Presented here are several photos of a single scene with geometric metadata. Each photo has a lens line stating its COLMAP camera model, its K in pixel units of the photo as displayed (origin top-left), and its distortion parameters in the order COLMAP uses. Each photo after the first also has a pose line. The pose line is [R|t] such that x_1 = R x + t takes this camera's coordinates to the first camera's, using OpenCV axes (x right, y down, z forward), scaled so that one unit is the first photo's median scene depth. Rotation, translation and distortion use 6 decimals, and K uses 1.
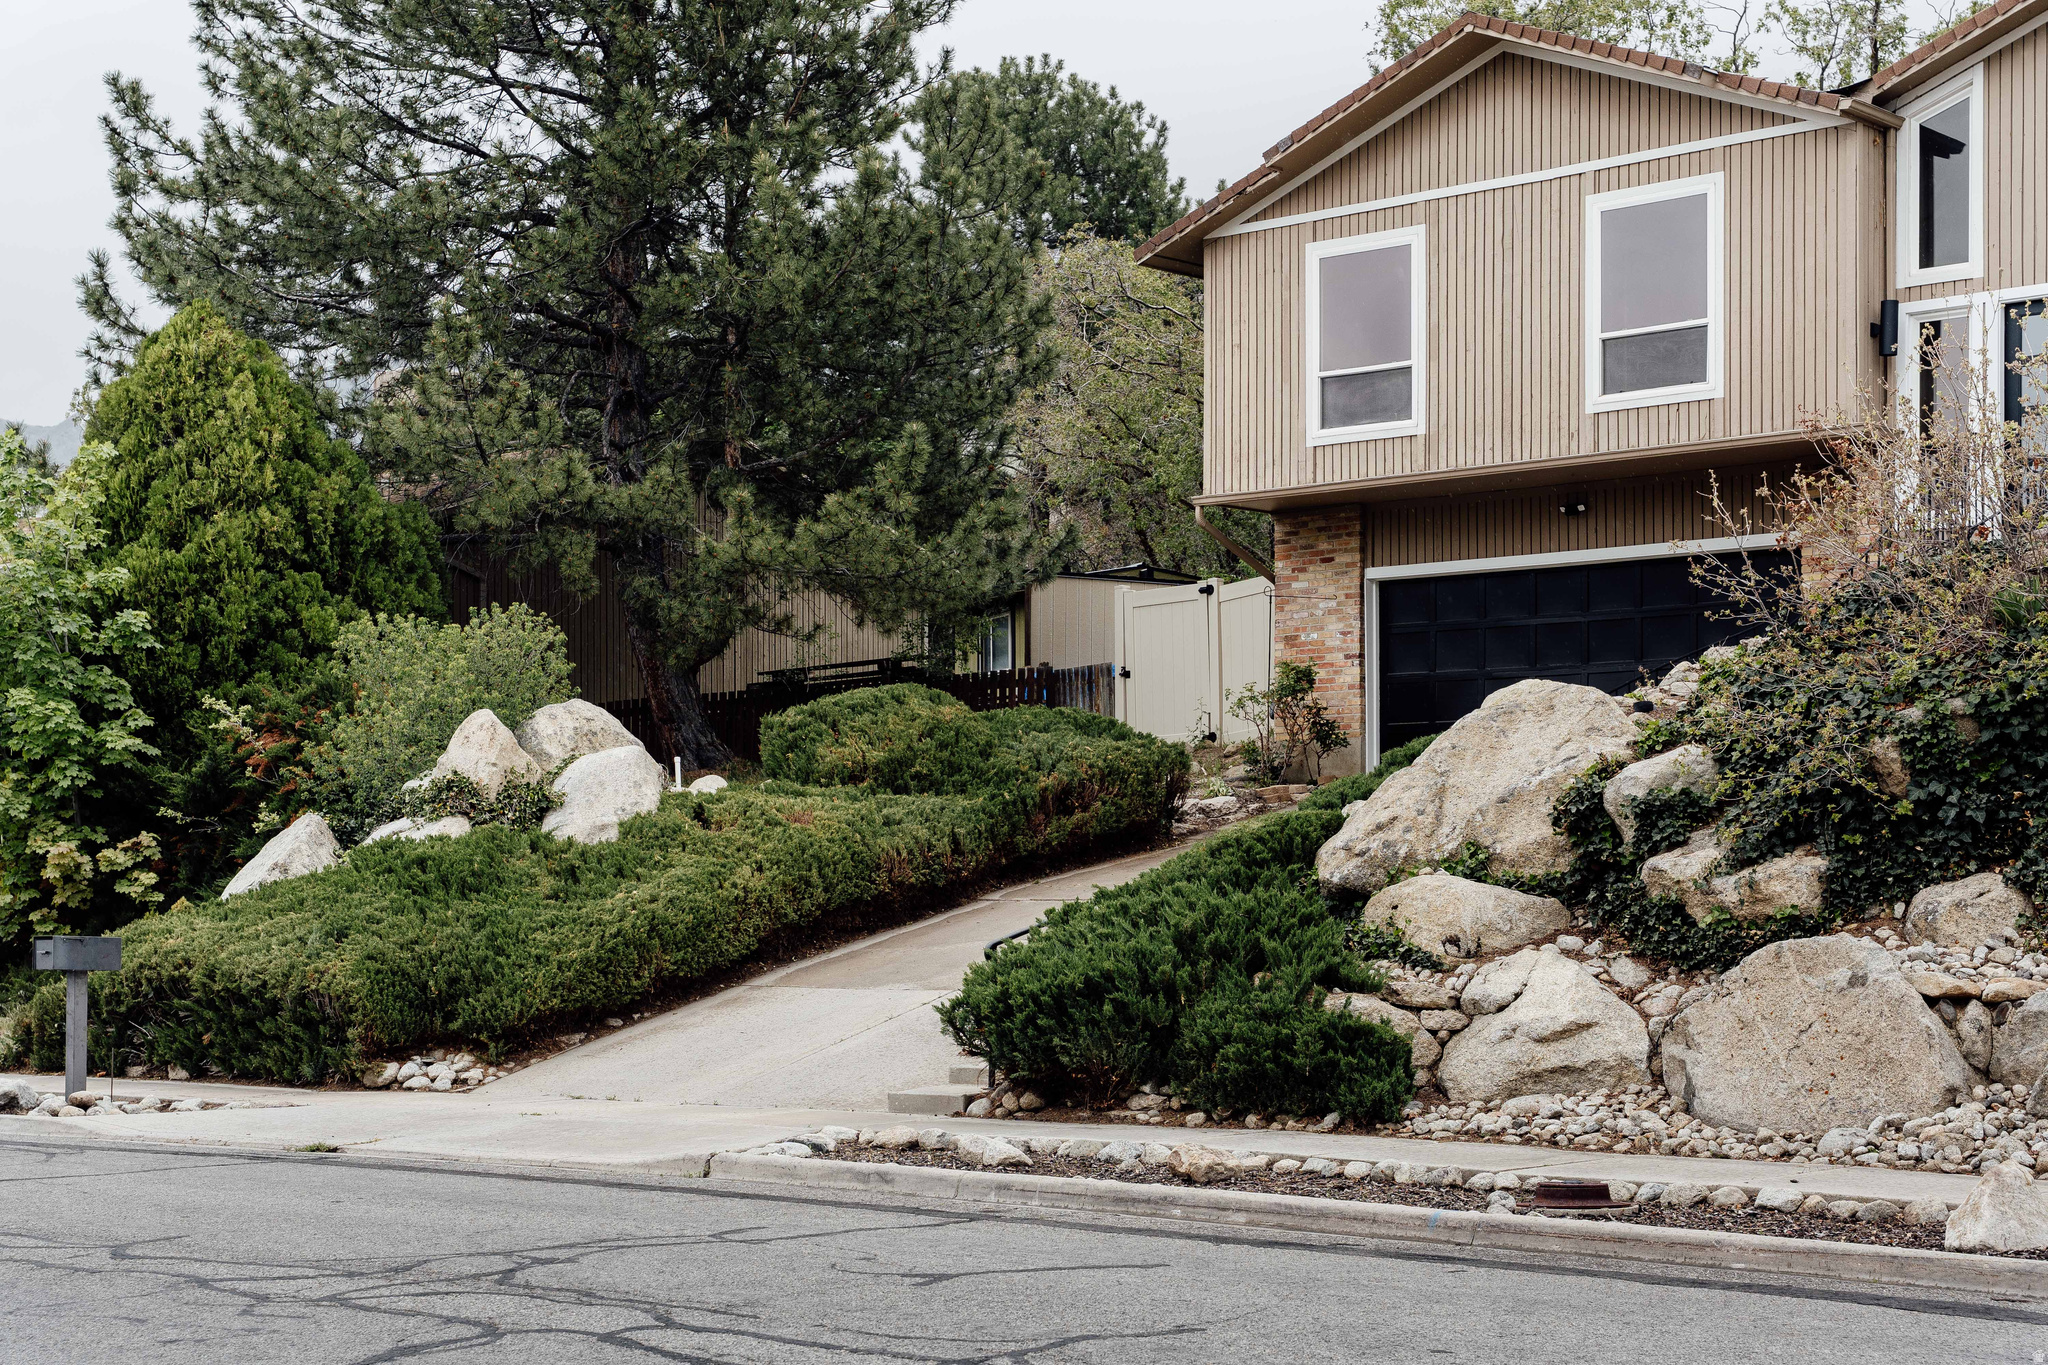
lens RADIAL K [[3005.7, 0, 1024.3], [0, 3005.7, 683.4], [0, 0, 1]] dist [0.005625, 0.000000]
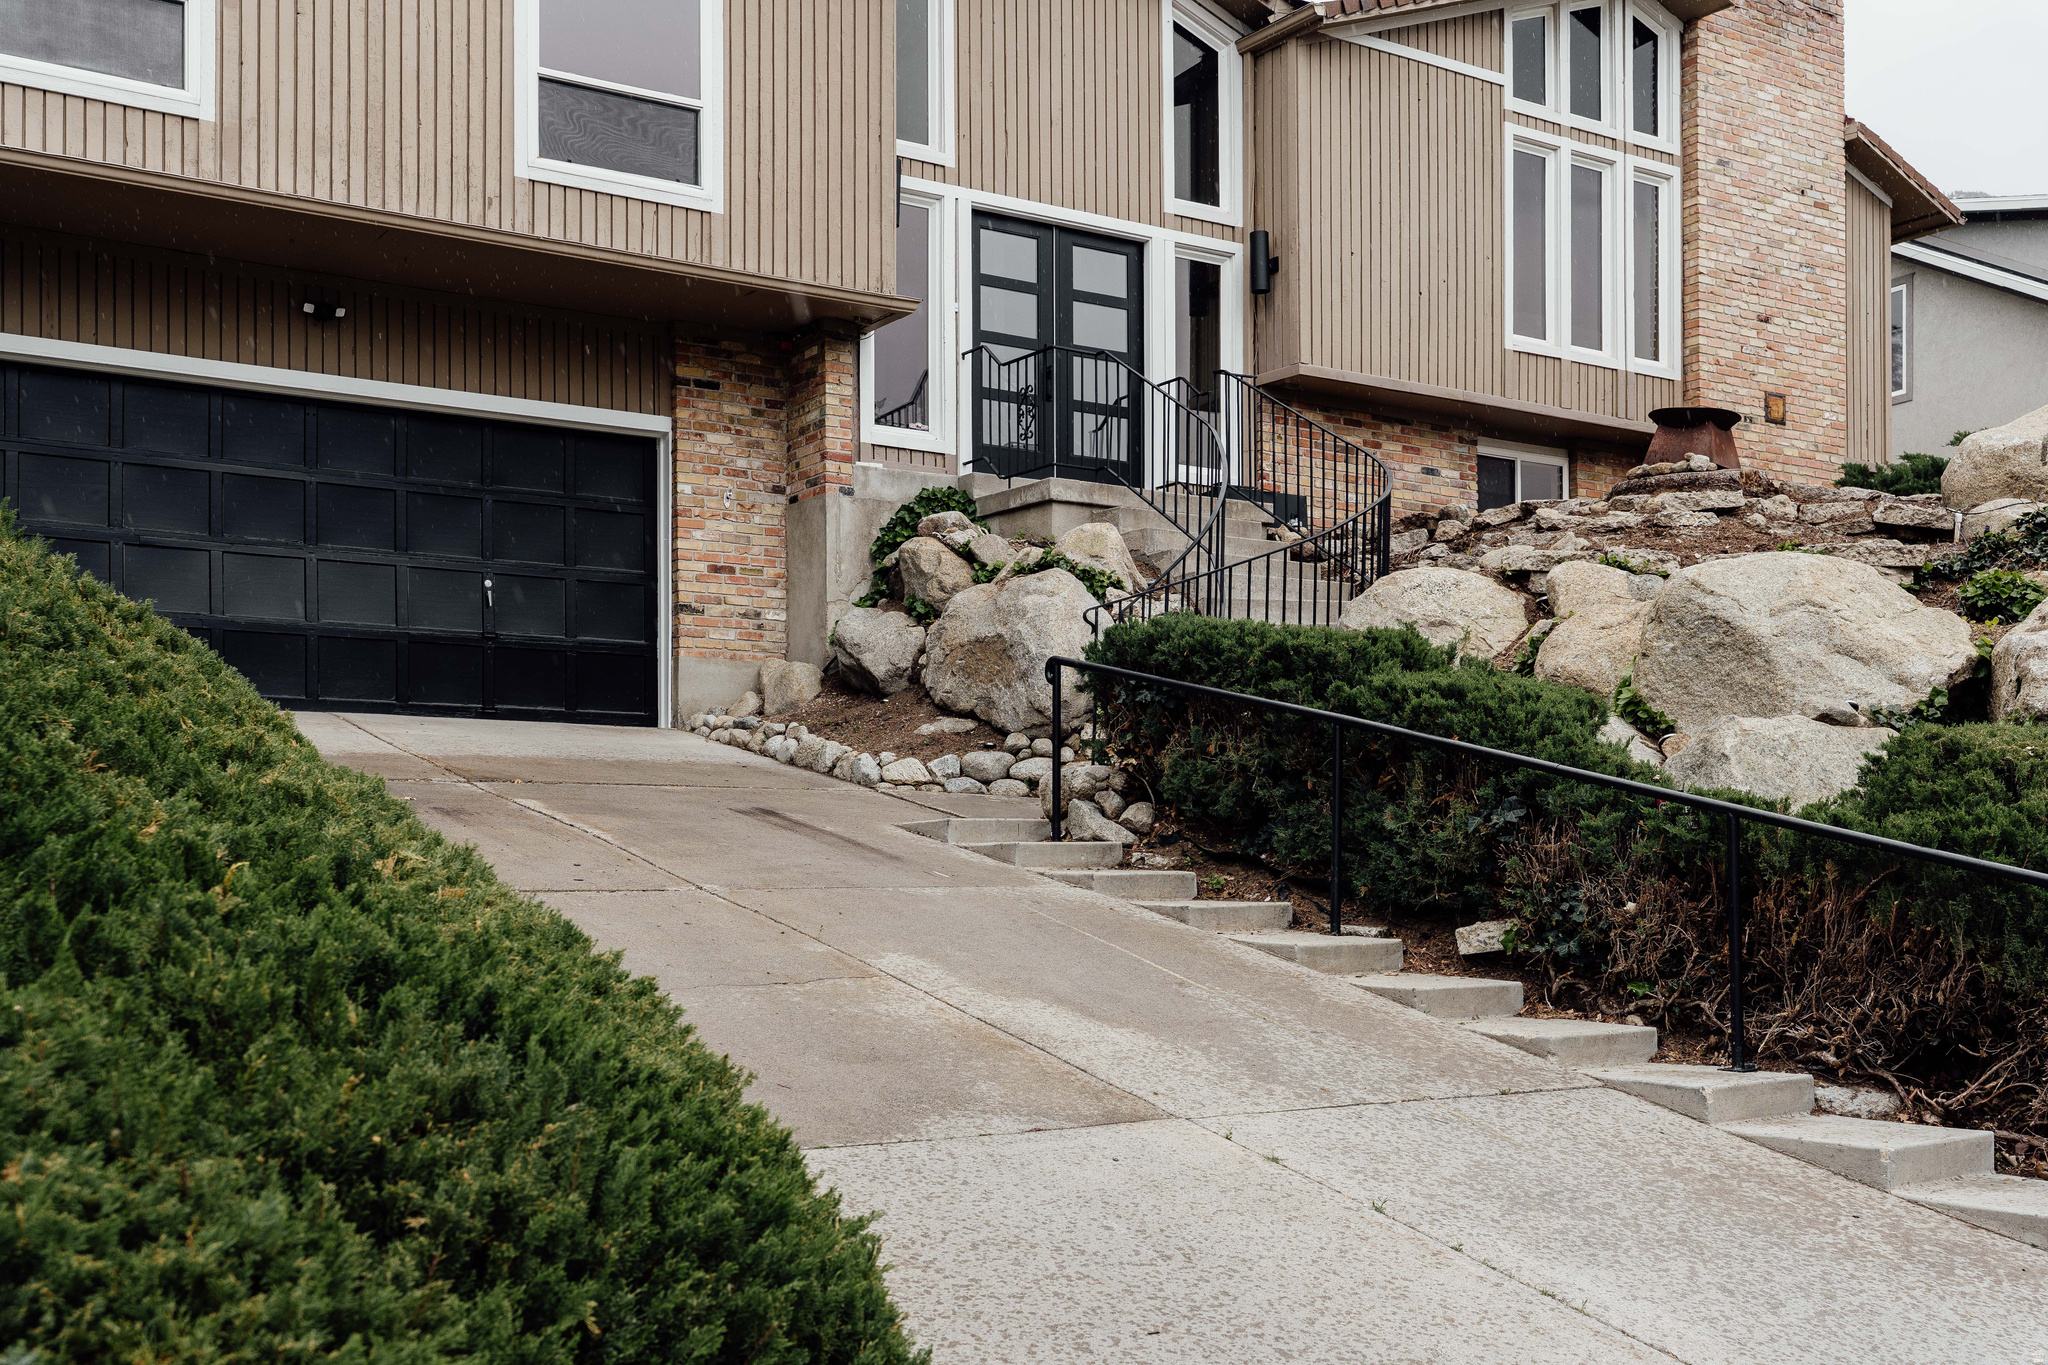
lens RADIAL K [[2133.0, 0, 1034.1], [0, 2133.0, 689.6], [0, 0, 1]] dist [0.020323, 0.000000]
pose [[0.288082, 0.092609, 0.953117, -0.224267], [-0.063990, 0.994950, -0.077333, 0.054106], [-0.955465, -0.038712, 0.292553, 0.739940]]
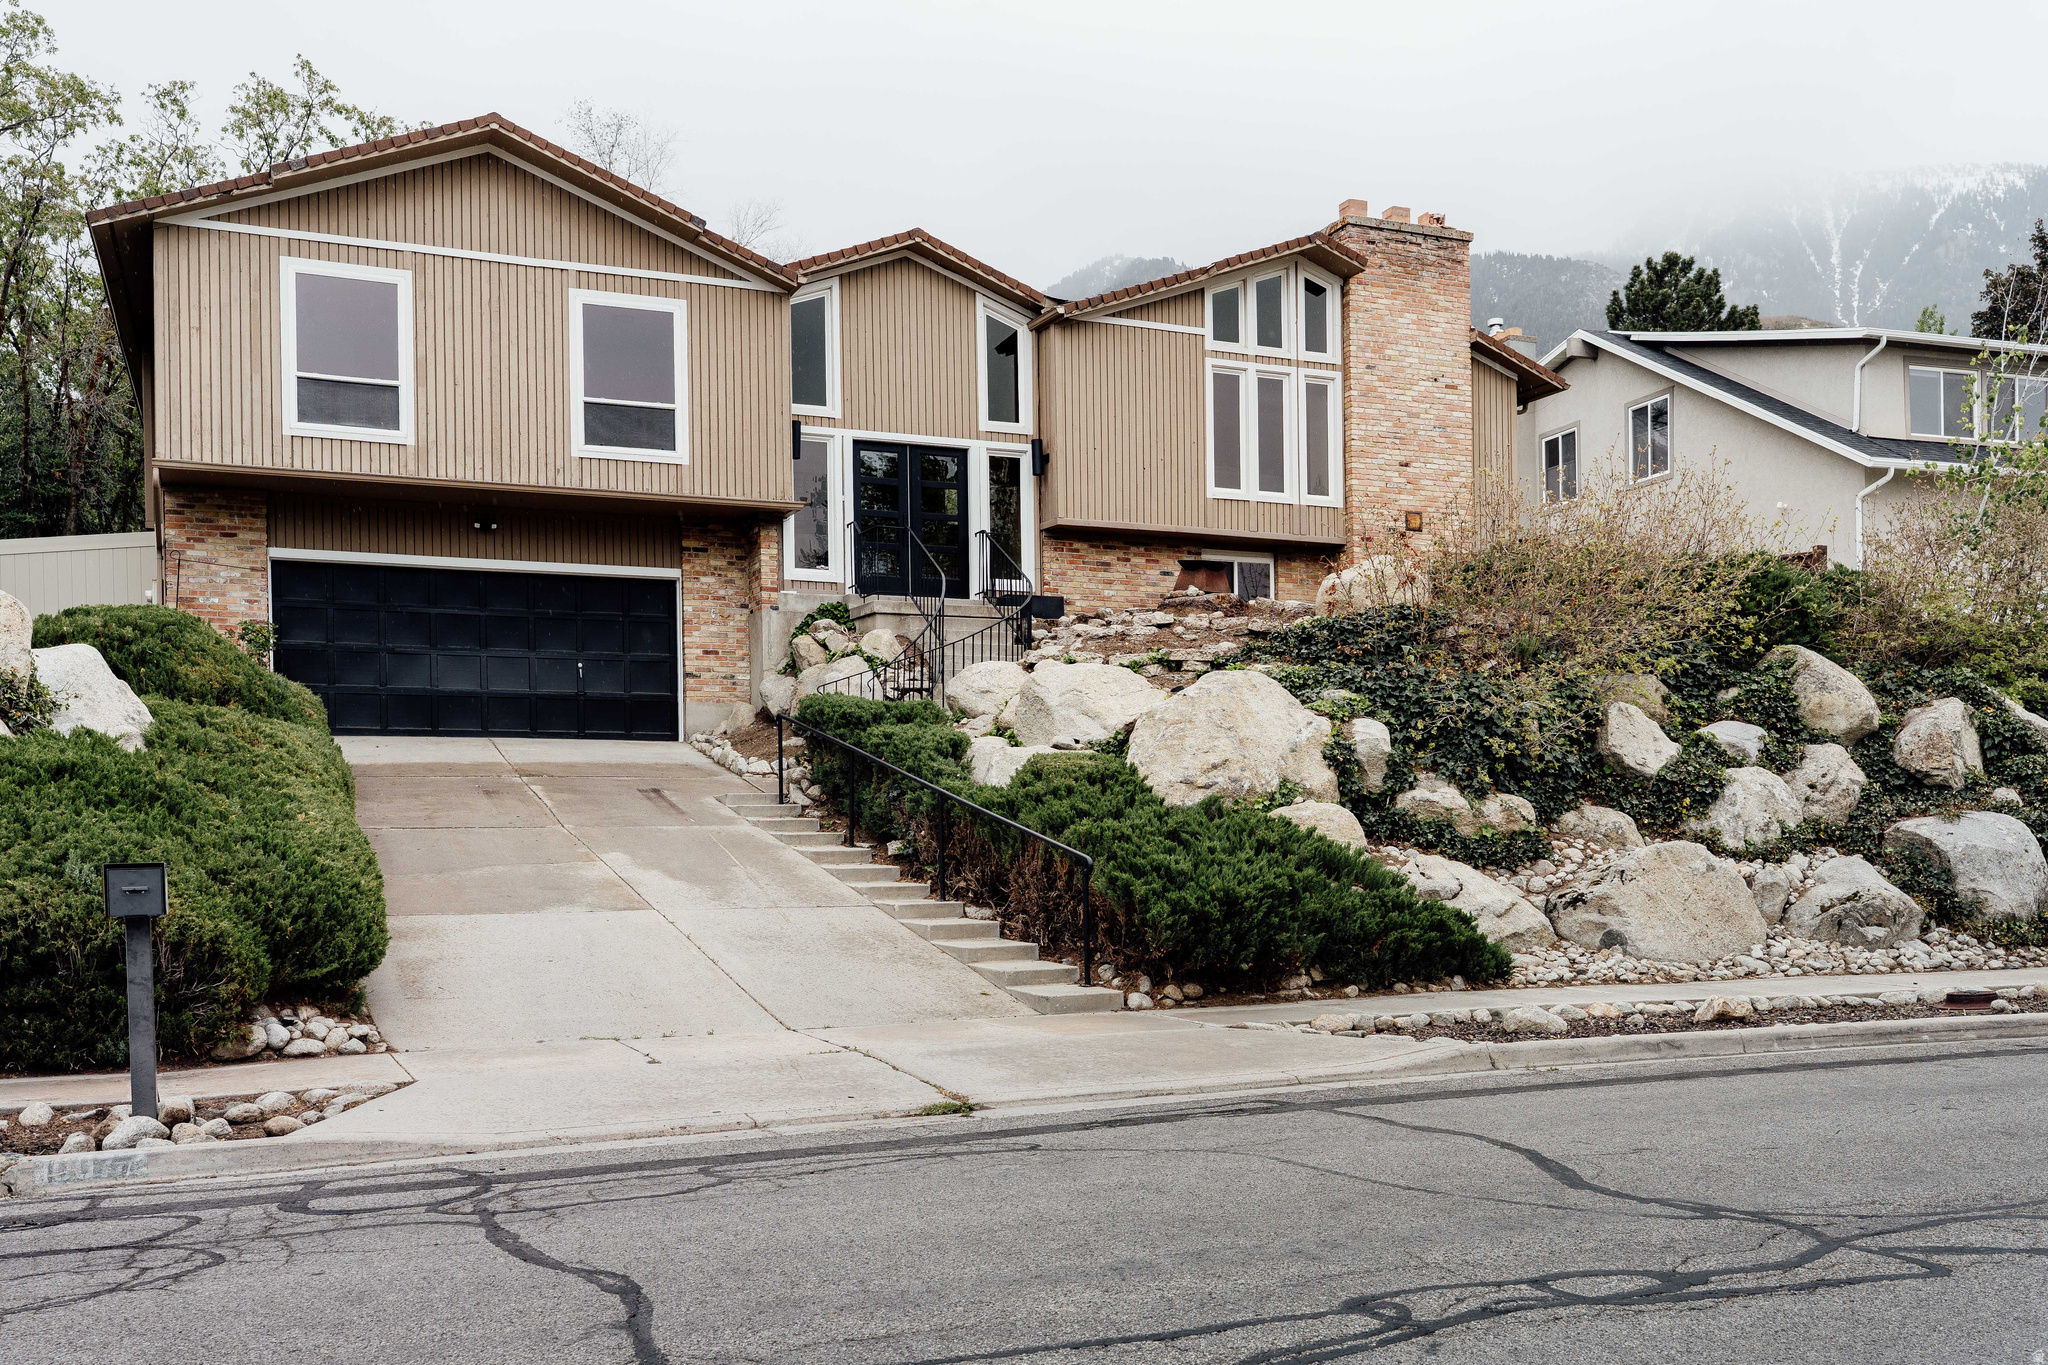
lens RADIAL K [[1868.7, 0, 1014.7], [0, 1868.7, 690.7], [0, 0, 1]] dist [0.021734, -0.003659]
pose [[0.452957, 0.073151, 0.888526, -0.428070], [-0.057990, 0.996935, -0.052514, 0.040970], [-0.889644, -0.027739, 0.455811, 0.461563]]
